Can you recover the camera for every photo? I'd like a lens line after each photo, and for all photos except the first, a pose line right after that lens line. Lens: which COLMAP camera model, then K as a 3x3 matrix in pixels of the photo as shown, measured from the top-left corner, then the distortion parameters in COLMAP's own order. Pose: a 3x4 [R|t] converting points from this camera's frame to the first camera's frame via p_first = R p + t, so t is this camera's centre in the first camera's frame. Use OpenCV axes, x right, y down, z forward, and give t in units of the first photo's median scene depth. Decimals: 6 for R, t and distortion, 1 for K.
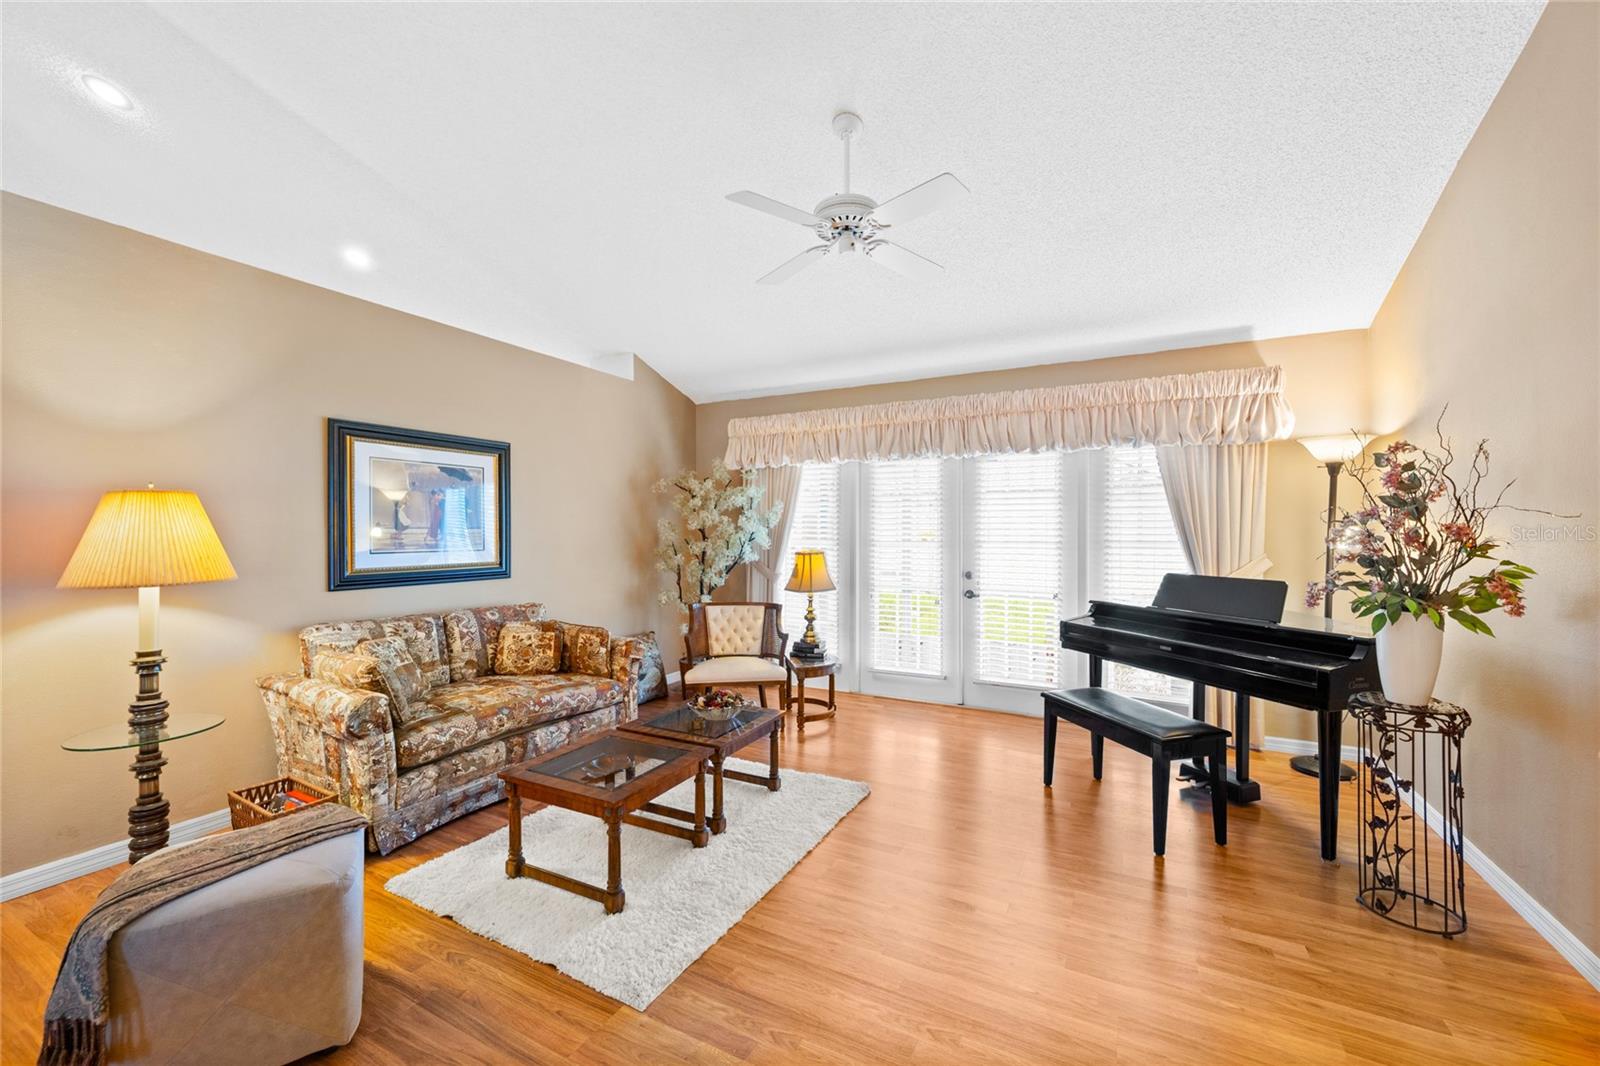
lens RADIAL K [[625.1, 0, 810.7], [0, 625.1, 532.2], [0, 0, 1]] dist [-0.000319, -0.000091]
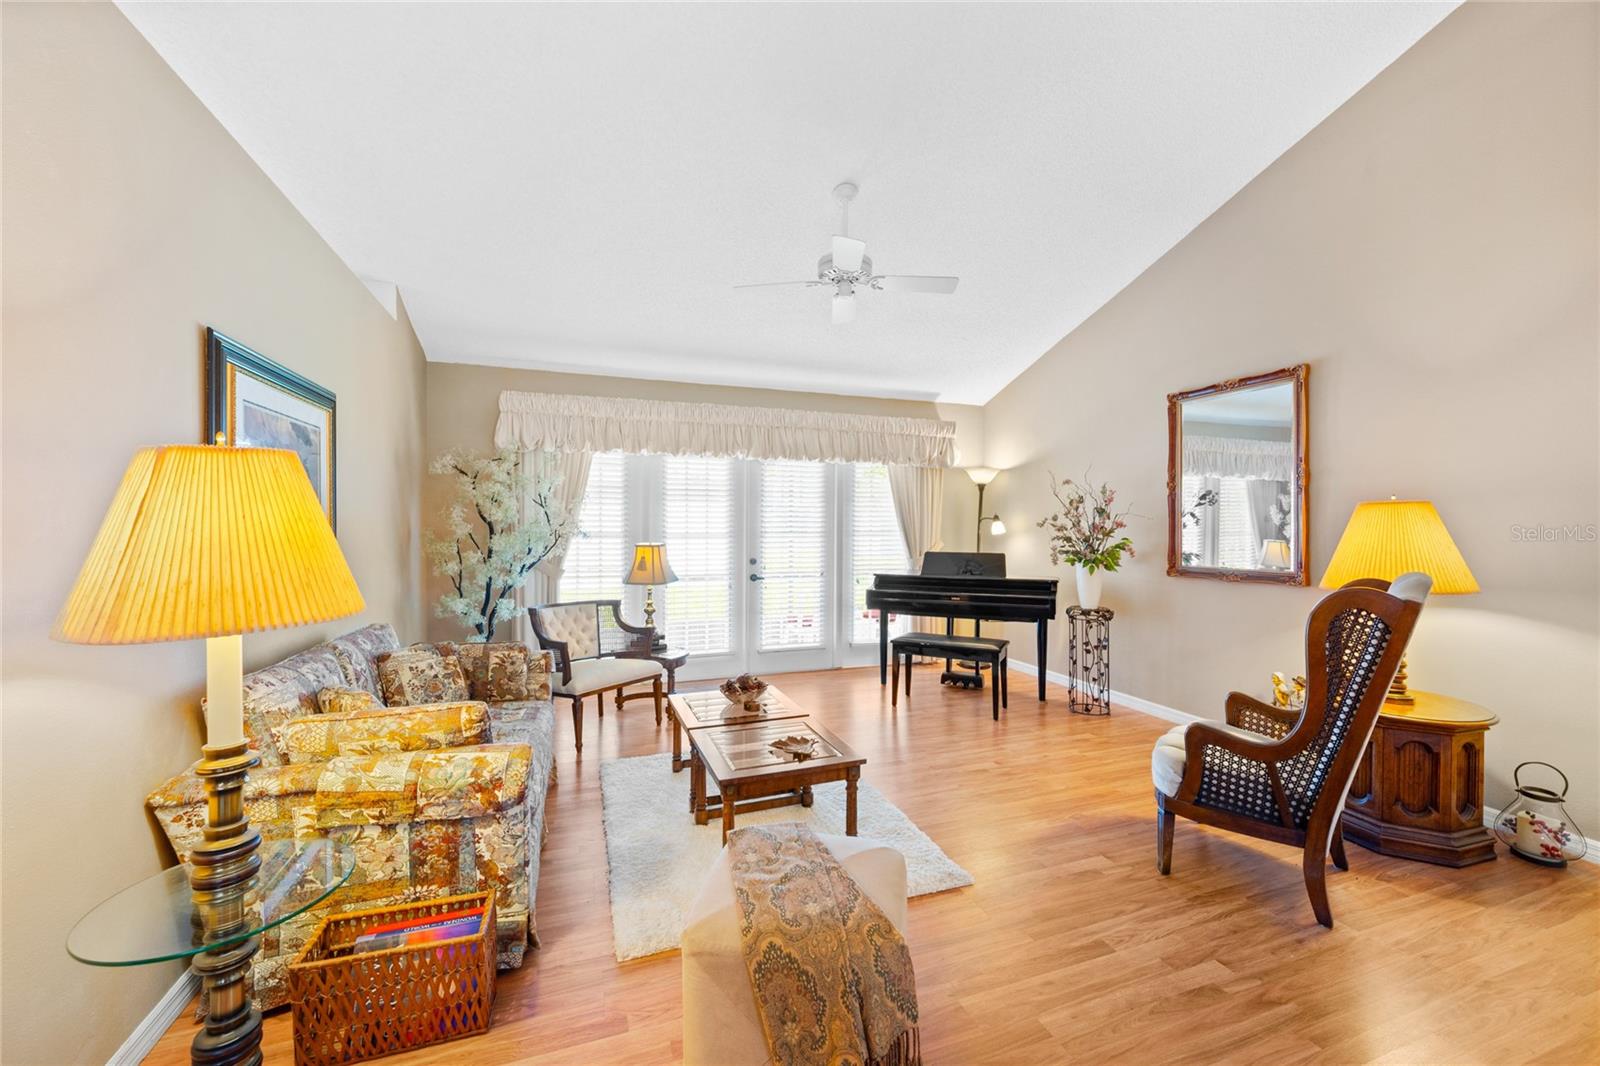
lens RADIAL K [[648.6, 0, 800.9], [0, 648.6, 527.1], [0, 0, 1]] dist [-0.003104, -0.000364]
pose [[0.667672, -0.002476, 0.744451, -0.728171], [-0.001768, 0.999986, 0.004911, -0.000856], [-0.744453, -0.004595, 0.667659, 0.164217]]
